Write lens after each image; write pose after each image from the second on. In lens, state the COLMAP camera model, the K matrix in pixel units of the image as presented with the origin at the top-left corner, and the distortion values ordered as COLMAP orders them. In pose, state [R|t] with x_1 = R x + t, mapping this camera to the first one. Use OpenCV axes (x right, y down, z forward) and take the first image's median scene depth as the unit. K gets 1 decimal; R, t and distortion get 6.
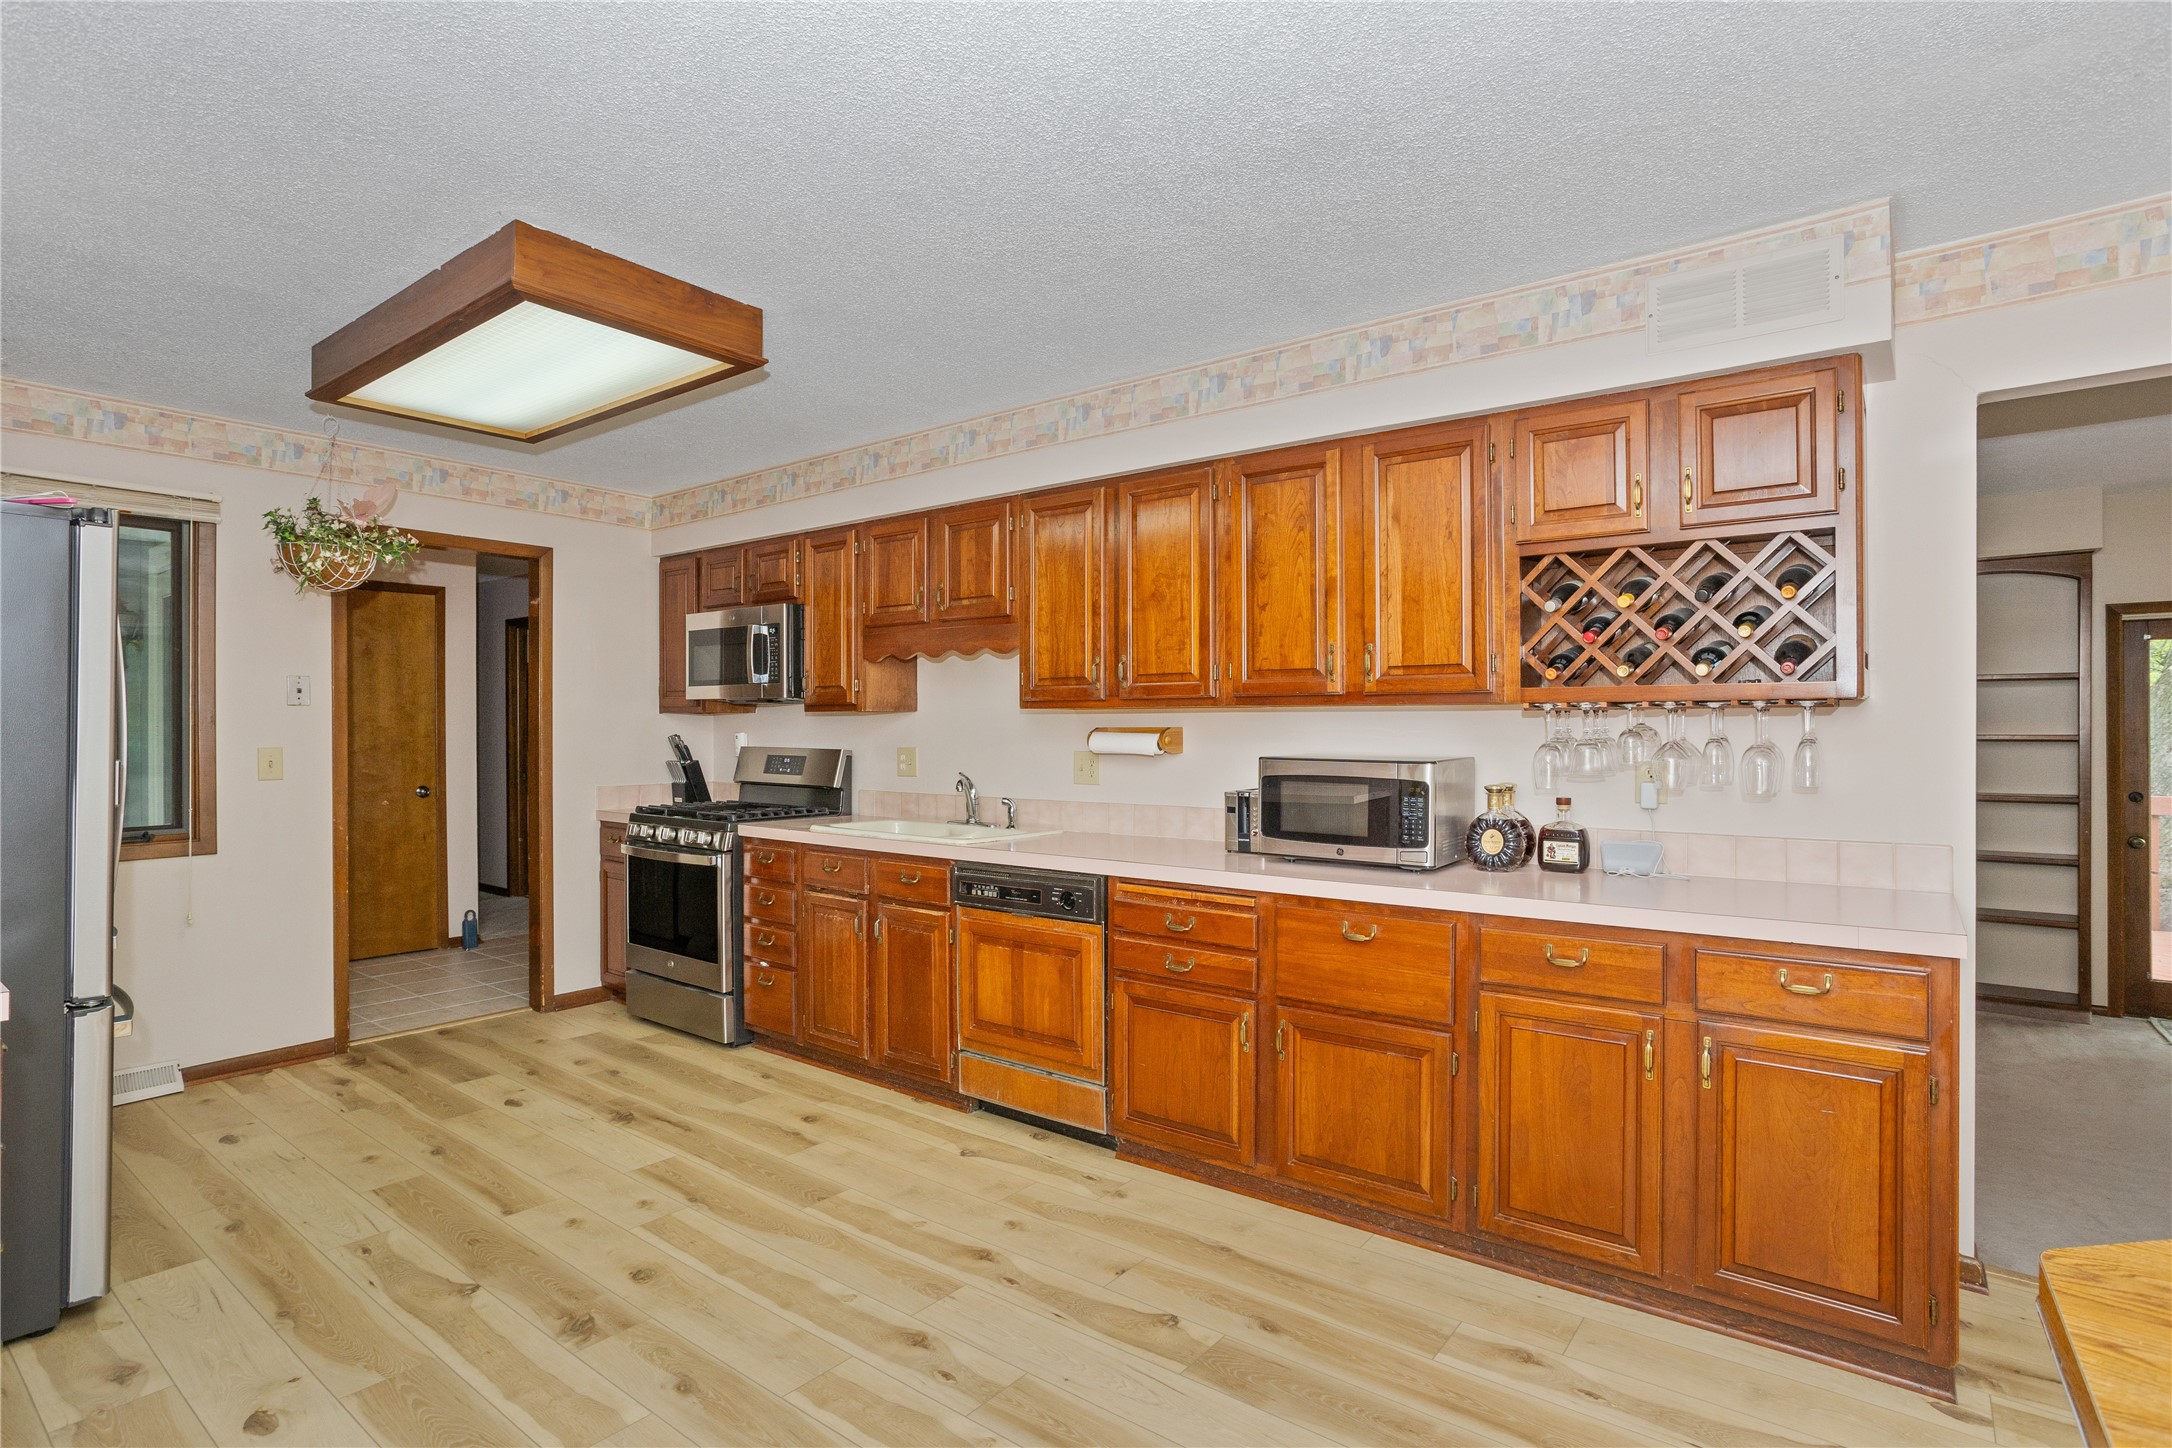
lens RADIAL K [[1079.0, 0, 1085.7], [0, 1079.0, 728.2], [0, 0, 1]] dist [-0.047123, 0.023666]
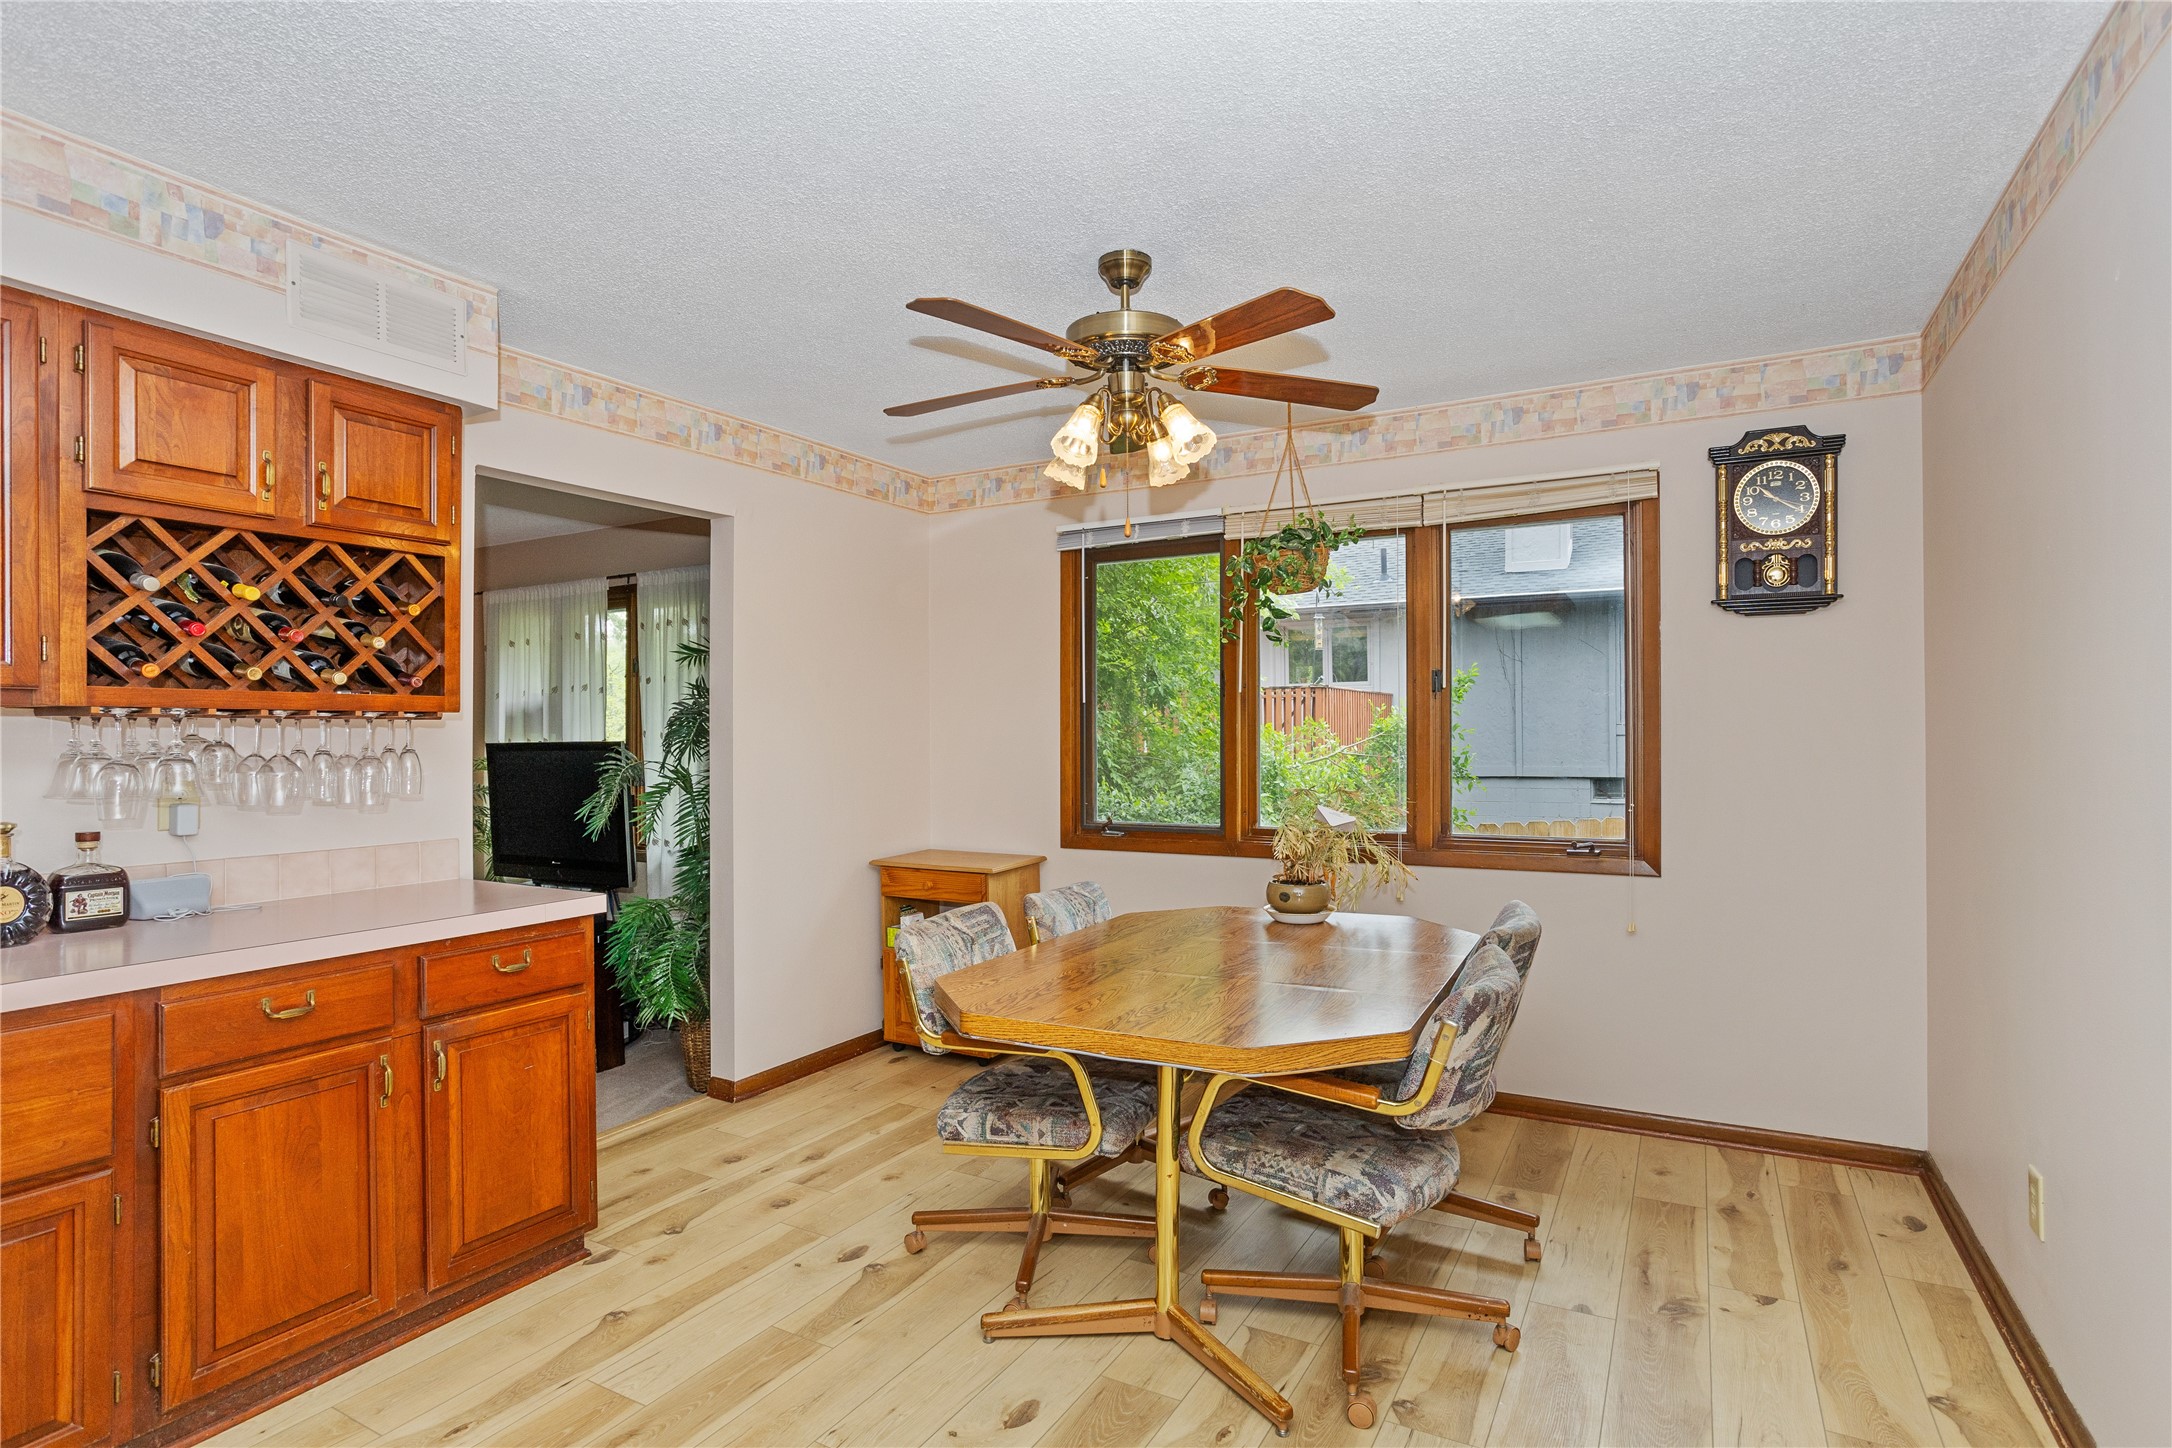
lens RADIAL K [[1079.0, 0, 1102.4], [0, 1079.0, 734.7], [0, 0, 1]] dist [-0.047123, 0.023666]
pose [[-0.151347, 0.002941, 0.988476, -0.388923], [0.005496, 0.999983, -0.002134, 0.001416], [-0.988465, 0.005110, -0.151360, 0.387562]]
